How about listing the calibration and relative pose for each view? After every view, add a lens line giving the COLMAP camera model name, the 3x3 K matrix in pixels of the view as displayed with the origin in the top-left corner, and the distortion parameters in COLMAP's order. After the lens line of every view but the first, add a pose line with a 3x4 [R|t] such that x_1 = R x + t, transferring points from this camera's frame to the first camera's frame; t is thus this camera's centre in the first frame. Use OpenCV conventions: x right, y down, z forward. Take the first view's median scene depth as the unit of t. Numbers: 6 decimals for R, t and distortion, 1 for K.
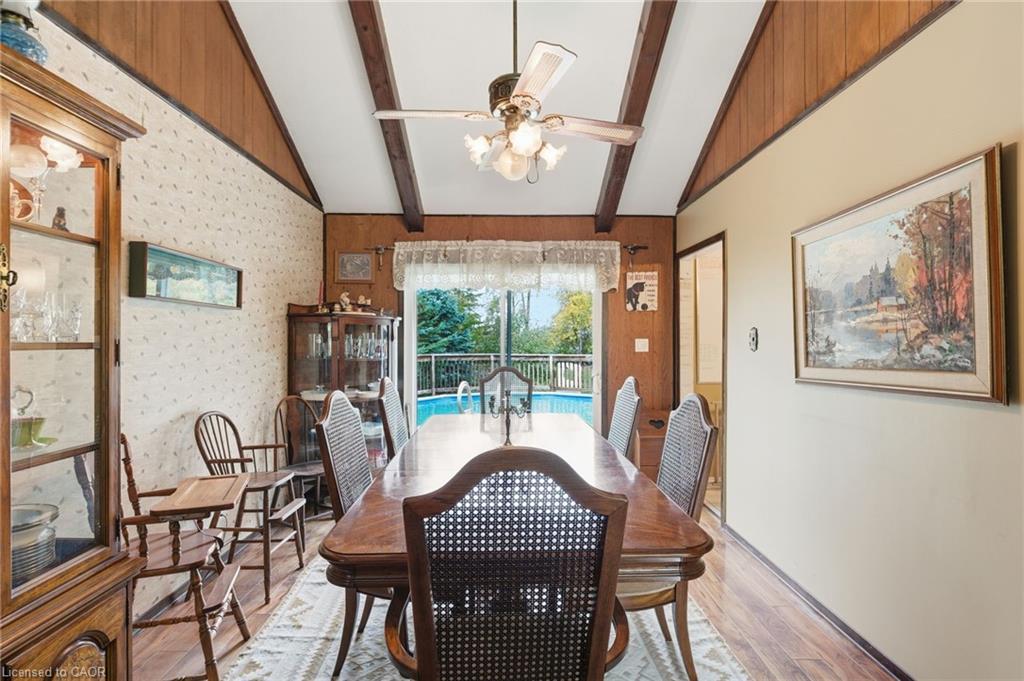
lens RADIAL K [[507.3, 0, 509.0], [0, 507.3, 344.9], [0, 0, 1]] dist [-0.016248, 0.006646]
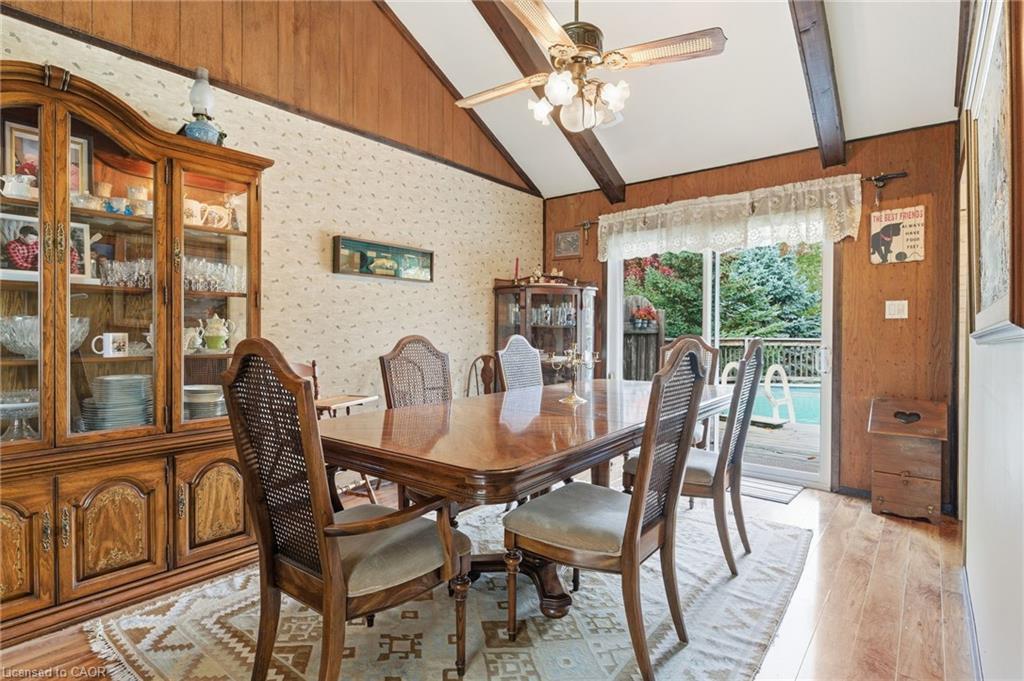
lens RADIAL K [[507.3, 0, 512.3], [0, 507.3, 334.9], [0, 0, 1]] dist [-0.016248, 0.006646]
pose [[0.765527, 0.007141, -0.643364, 0.308216], [-0.007555, 0.999969, 0.002110, 0.040308], [0.643359, 0.003245, 0.765558, 0.089934]]
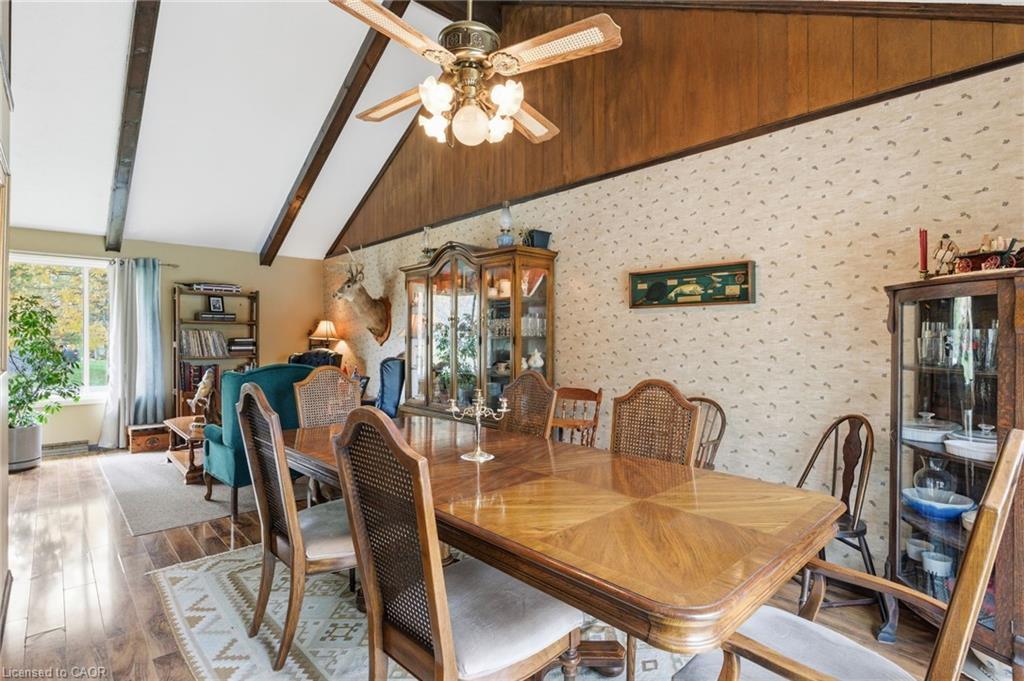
lens RADIAL K [[507.3, 0, 511.9], [0, 507.3, 338.2], [0, 0, 1]] dist [-0.016248, 0.006646]
pose [[-0.740651, -0.002569, -0.671885, 0.299314], [-0.007935, 0.999956, 0.004923, -0.002687], [0.671843, 0.008978, -0.740639, 0.938221]]
